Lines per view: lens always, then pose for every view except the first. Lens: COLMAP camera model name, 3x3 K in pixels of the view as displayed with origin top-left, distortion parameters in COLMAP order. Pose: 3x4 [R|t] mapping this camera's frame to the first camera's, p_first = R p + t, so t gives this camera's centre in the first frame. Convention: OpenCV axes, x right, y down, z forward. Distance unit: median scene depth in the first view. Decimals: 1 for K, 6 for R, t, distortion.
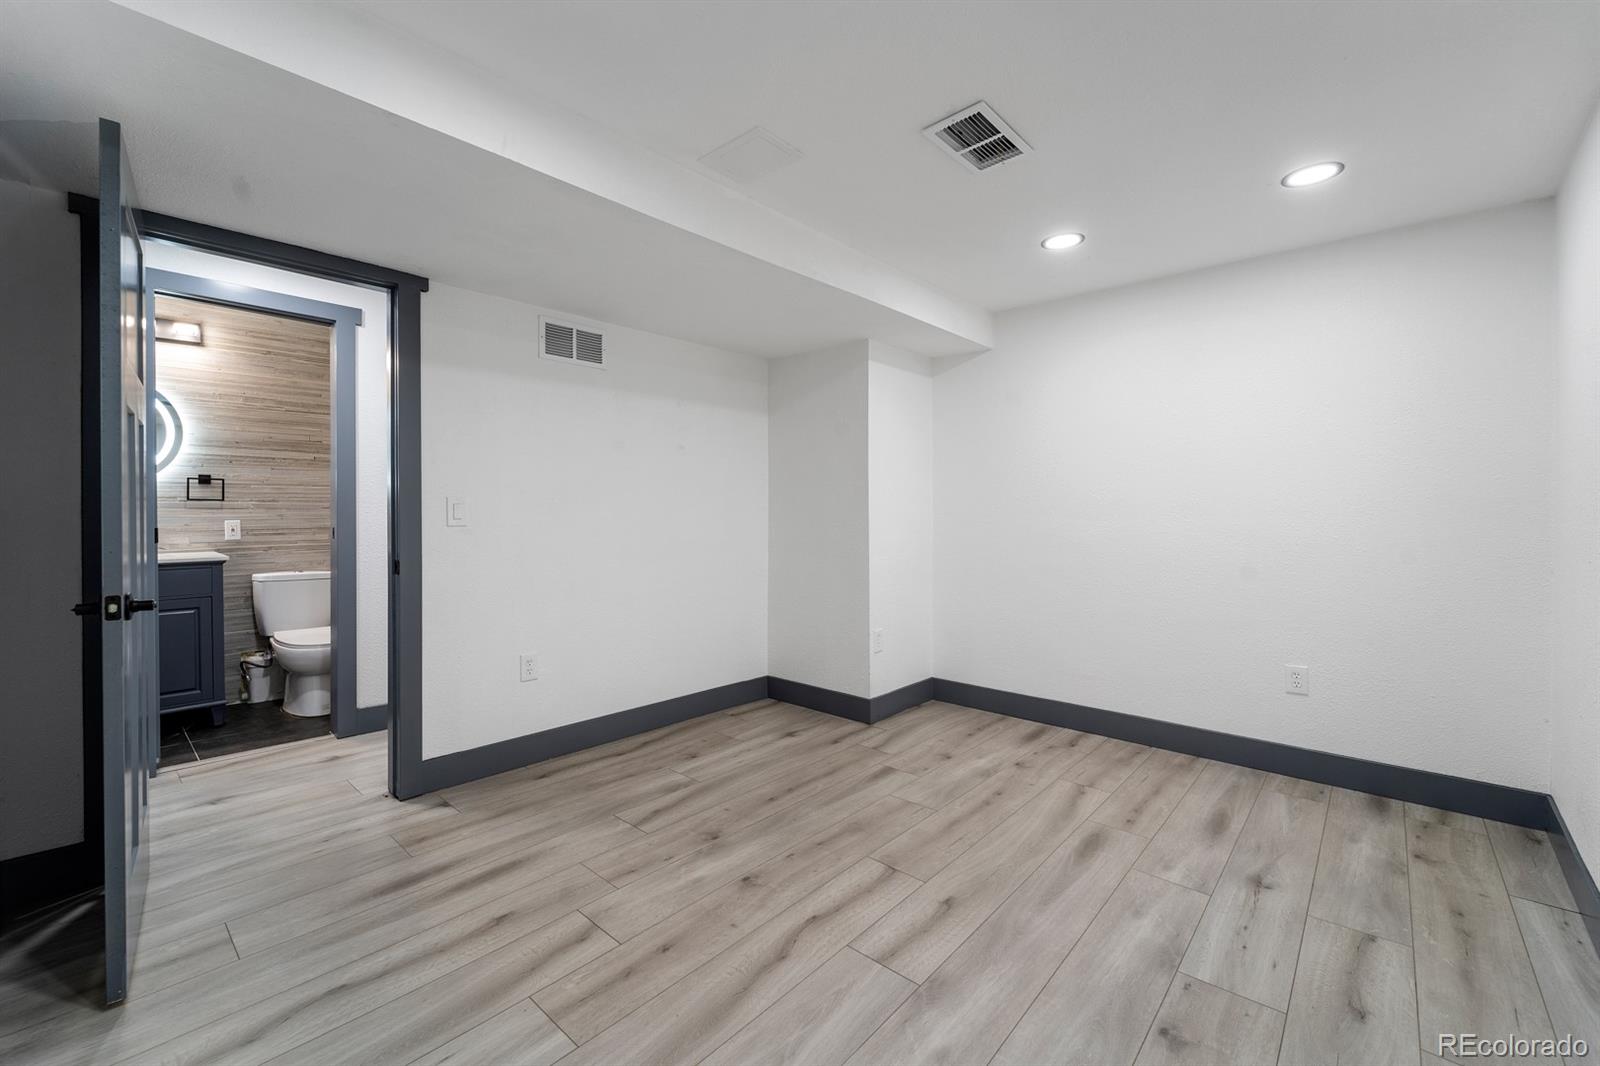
lens RADIAL K [[661.9, 0, 792.7], [0, 661.9, 516.5], [0, 0, 1]] dist [0.001276, -0.001096]
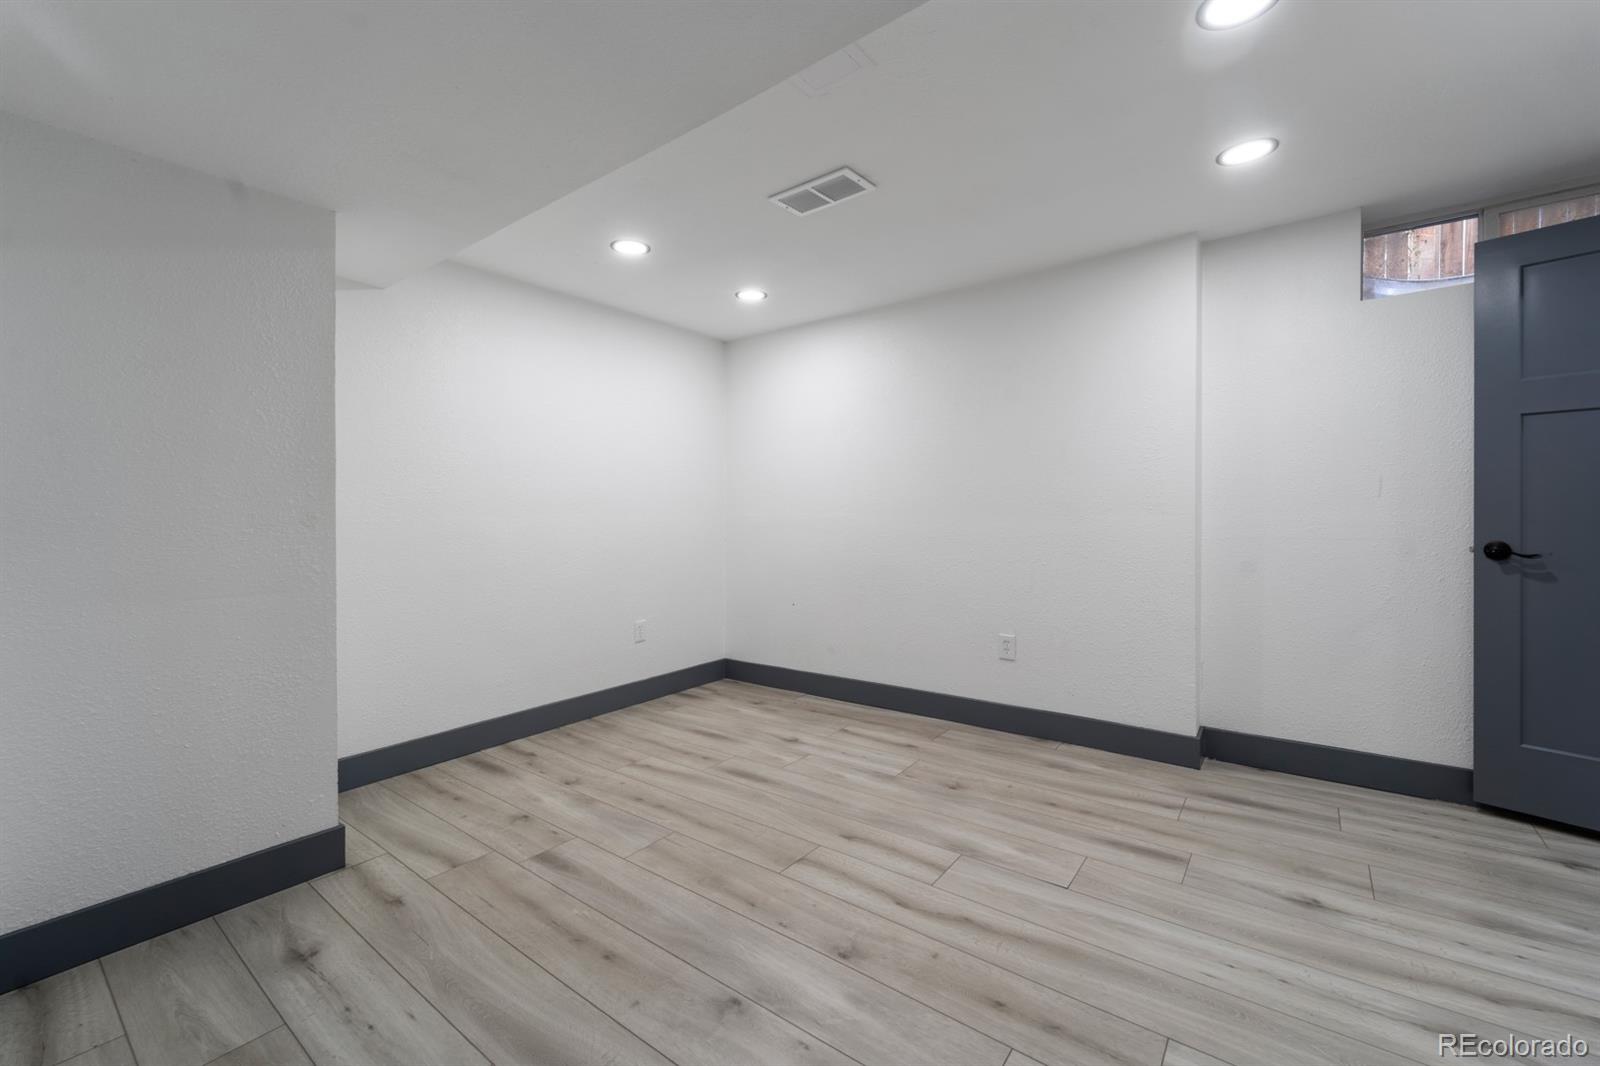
lens RADIAL K [[661.9, 0, 789.5], [0, 661.9, 523.1], [0, 0, 1]] dist [0.001276, -0.001096]
pose [[-0.078214, -0.019258, 0.996751, -0.696731], [0.013149, 0.999707, 0.020347, 0.002179], [-0.996850, 0.014697, -0.077938, 0.908121]]
